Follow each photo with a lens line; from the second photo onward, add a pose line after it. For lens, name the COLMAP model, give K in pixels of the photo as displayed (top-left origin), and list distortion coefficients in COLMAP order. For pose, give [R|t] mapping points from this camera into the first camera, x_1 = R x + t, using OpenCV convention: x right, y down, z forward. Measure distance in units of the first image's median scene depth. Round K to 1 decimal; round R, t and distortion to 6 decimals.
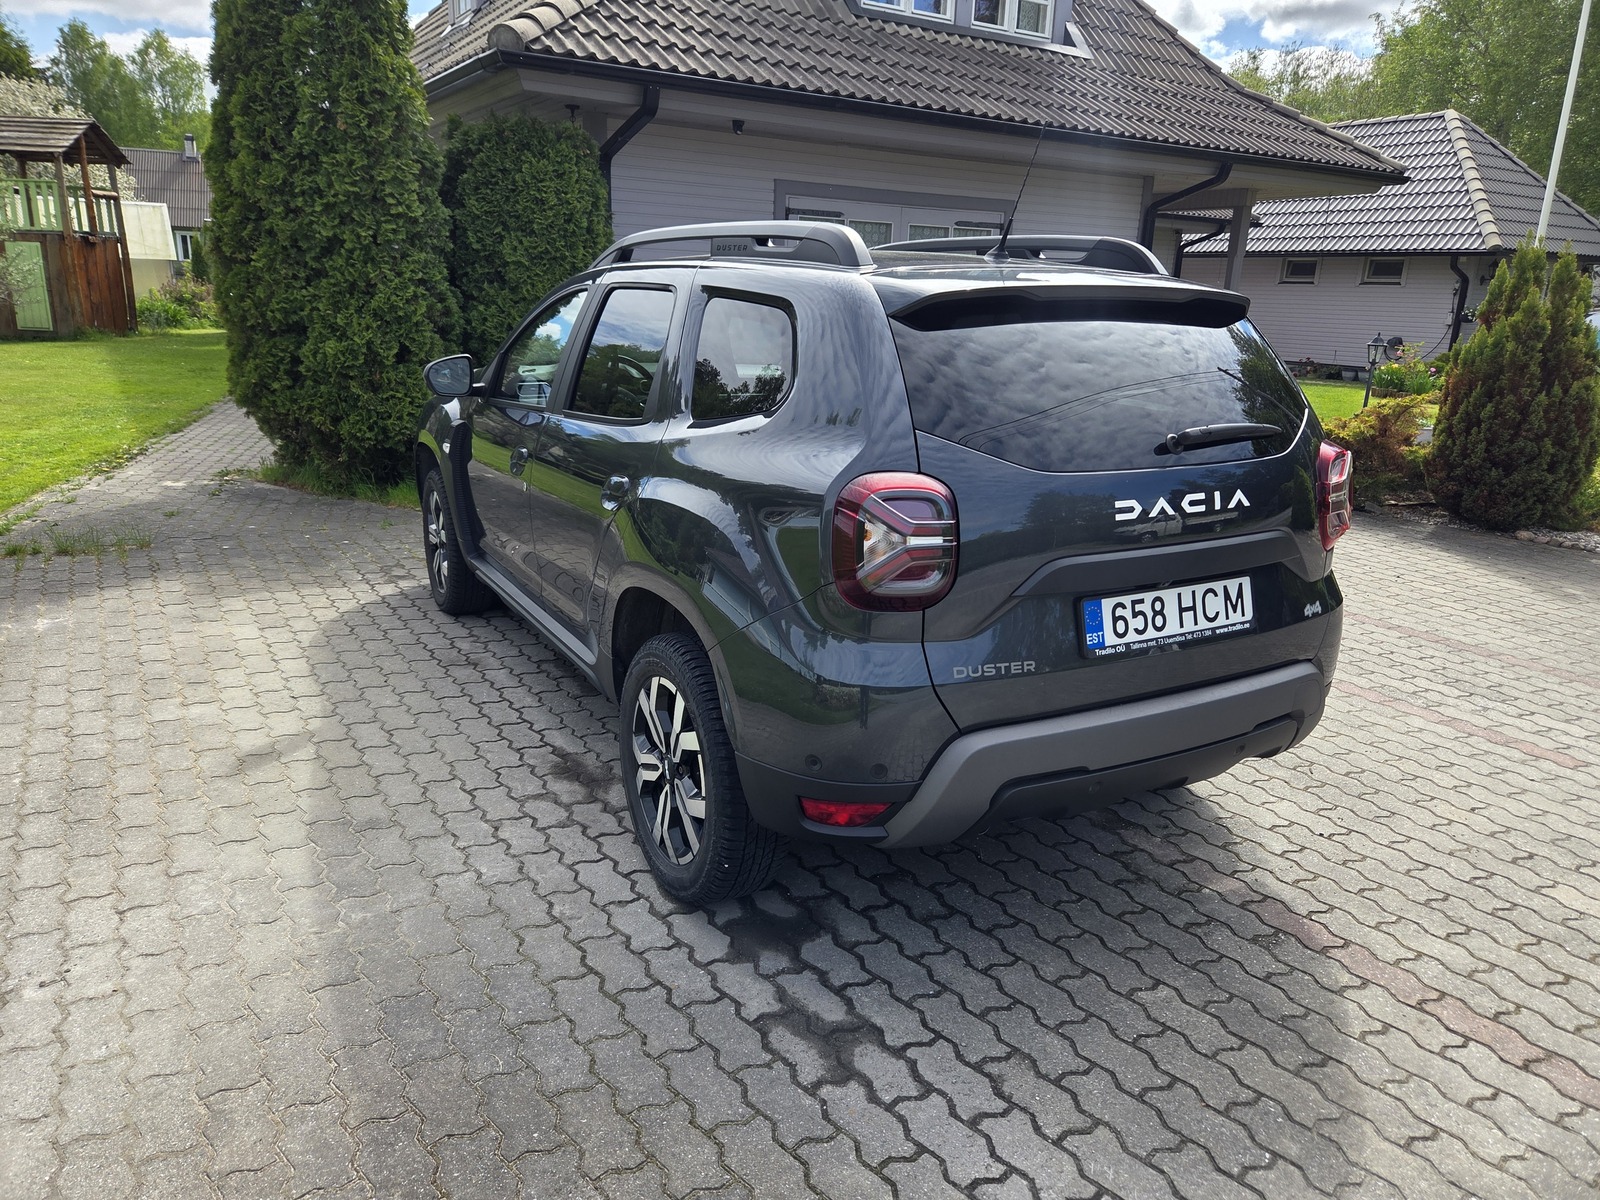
lens RADIAL K [[1039.0, 0, 804.4], [0, 1039.0, 582.9], [0, 0, 1]] dist [0.037079, -0.002326]
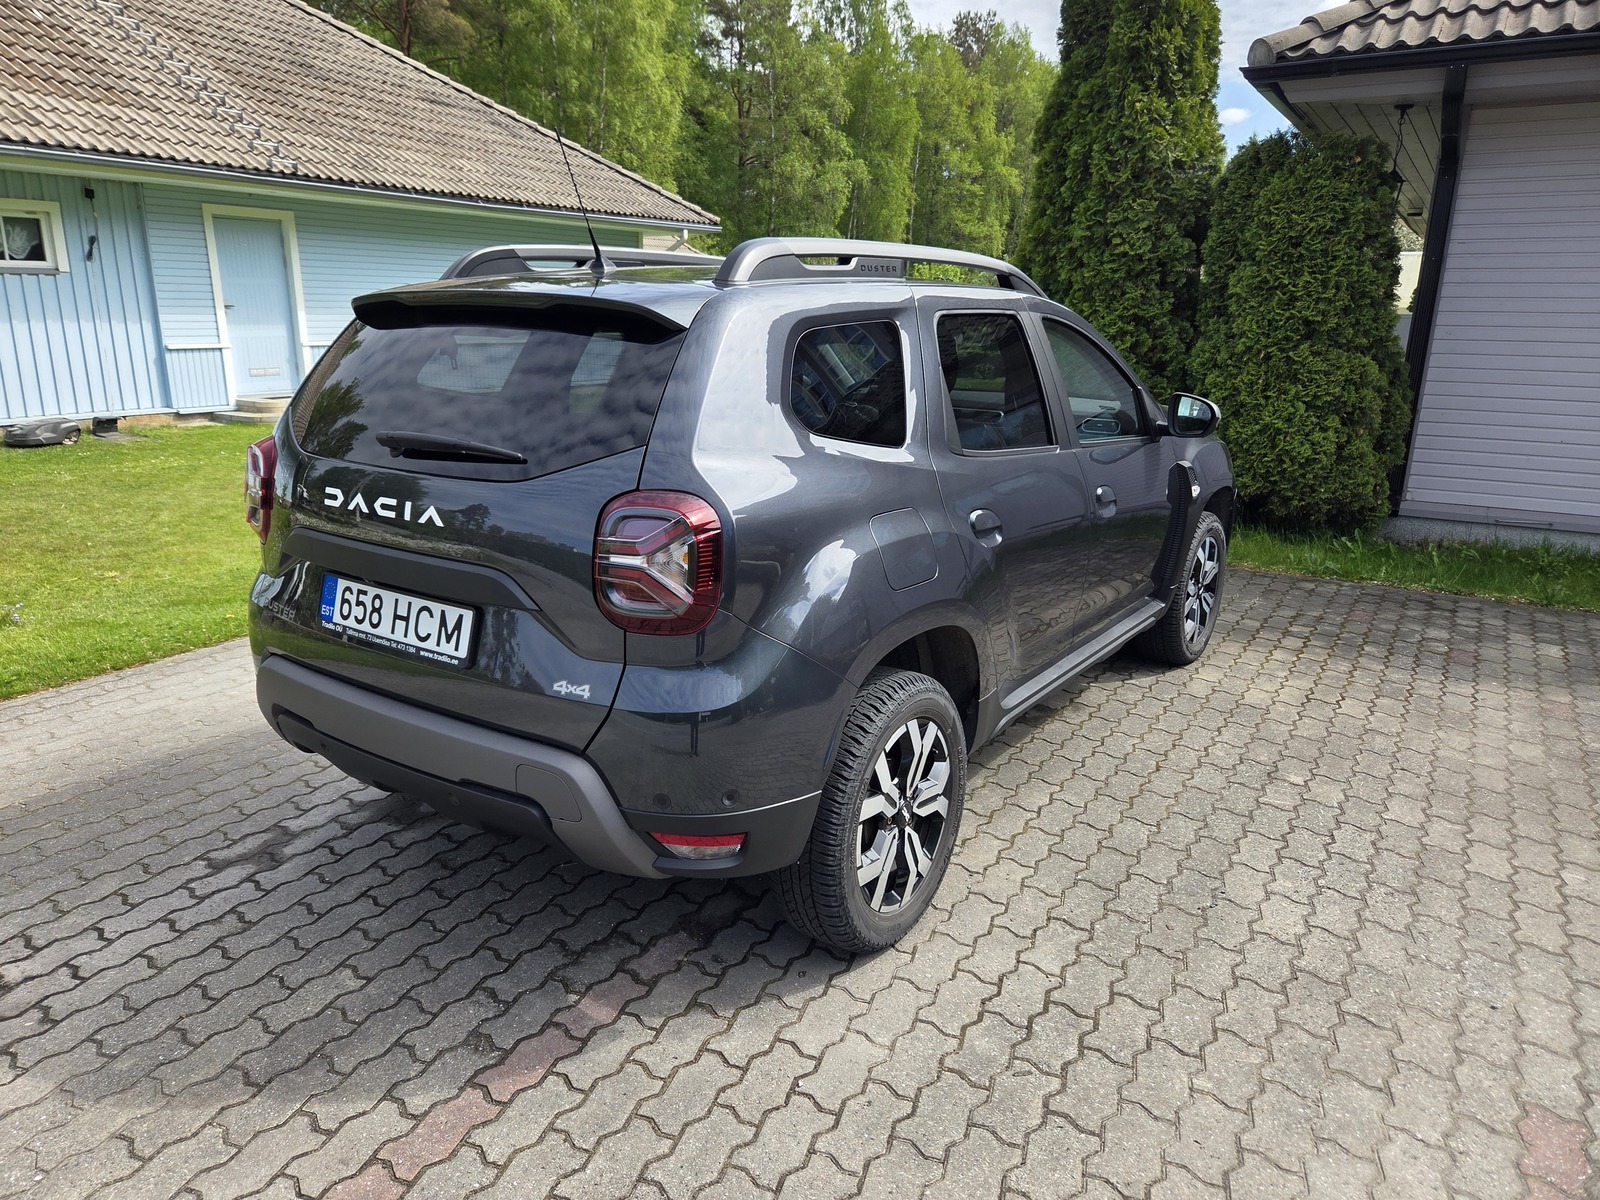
lens RADIAL K [[1051.1, 0, 800.0], [0, 1051.1, 600.0], [0, 0, 1]] dist [0.055160, -0.044782]
pose [[0.454101, 0.215221, -0.864565, 1.393493], [-0.242277, 0.963647, 0.112633, -0.193625], [0.857376, 0.158317, 0.489736, 0.835201]]
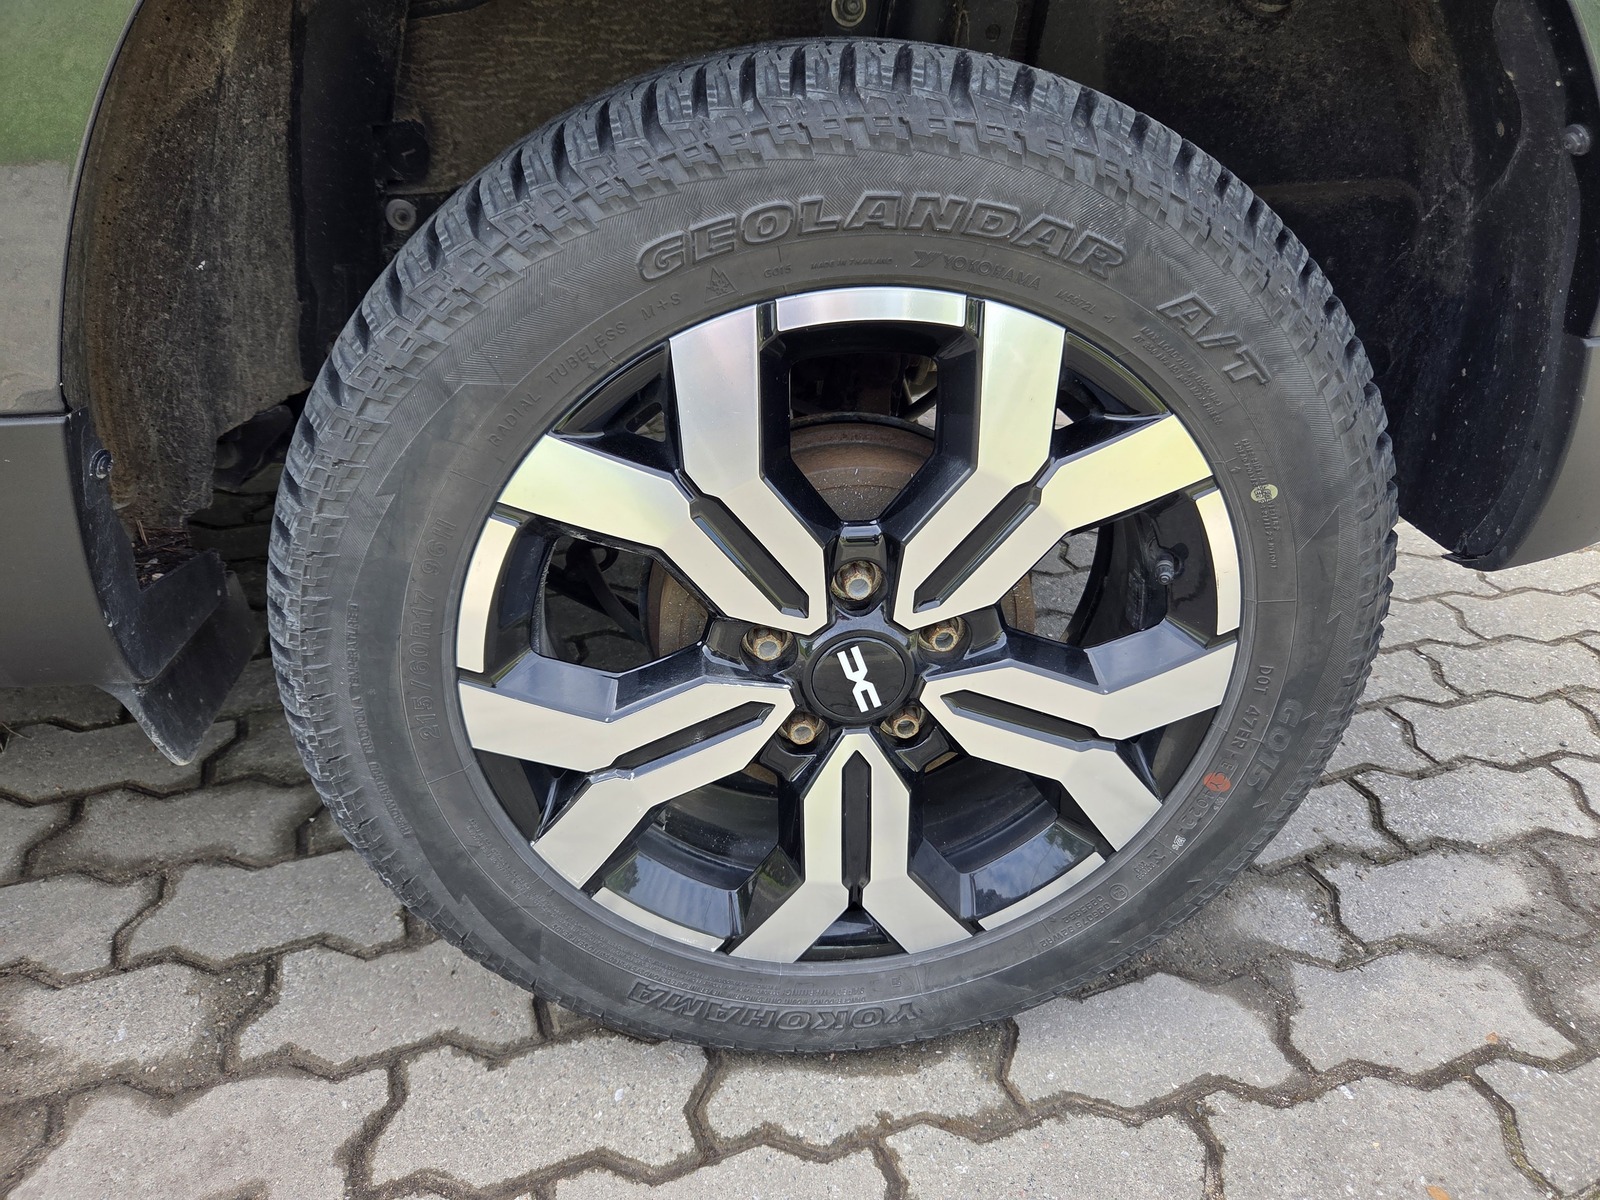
lens RADIAL K [[1051.1, 0, 800.0], [0, 1051.1, 600.0], [0, 0, 1]] dist [0.055160, -0.044782]
pose [[0.412072, -0.477247, 0.776165, -0.365800], [0.226903, 0.878763, 0.419869, 0.066056], [-0.882447, 0.003098, 0.470402, 1.037638]]
